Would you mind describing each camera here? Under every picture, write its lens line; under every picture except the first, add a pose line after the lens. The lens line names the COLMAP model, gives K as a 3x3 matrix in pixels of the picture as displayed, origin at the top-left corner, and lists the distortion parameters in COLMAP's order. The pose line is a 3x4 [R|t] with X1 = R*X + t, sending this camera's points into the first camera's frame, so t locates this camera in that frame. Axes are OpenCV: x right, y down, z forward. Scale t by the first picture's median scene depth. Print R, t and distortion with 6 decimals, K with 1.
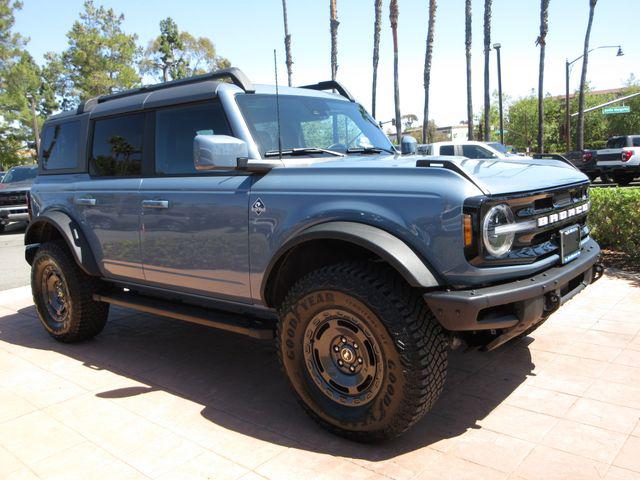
lens RADIAL K [[558.1, 0, 320.0], [0, 558.1, 240.0], [0, 0, 1]] dist [0.000041, -0.008528]
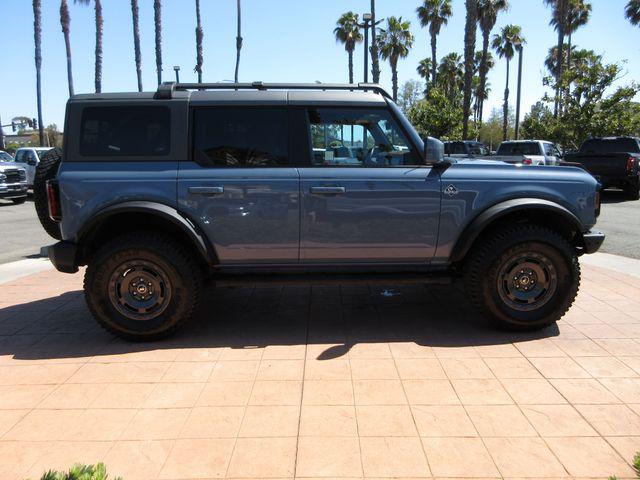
lens RADIAL K [[492.3, 0, 320.0], [0, 492.3, 240.0], [0, 0, 1]] dist [-0.019212, -0.003375]
pose [[0.743370, -0.061392, 0.666058, -0.892575], [0.058948, 0.997917, 0.026189, 0.010714], [-0.666278, 0.019795, 0.745440, 0.218995]]
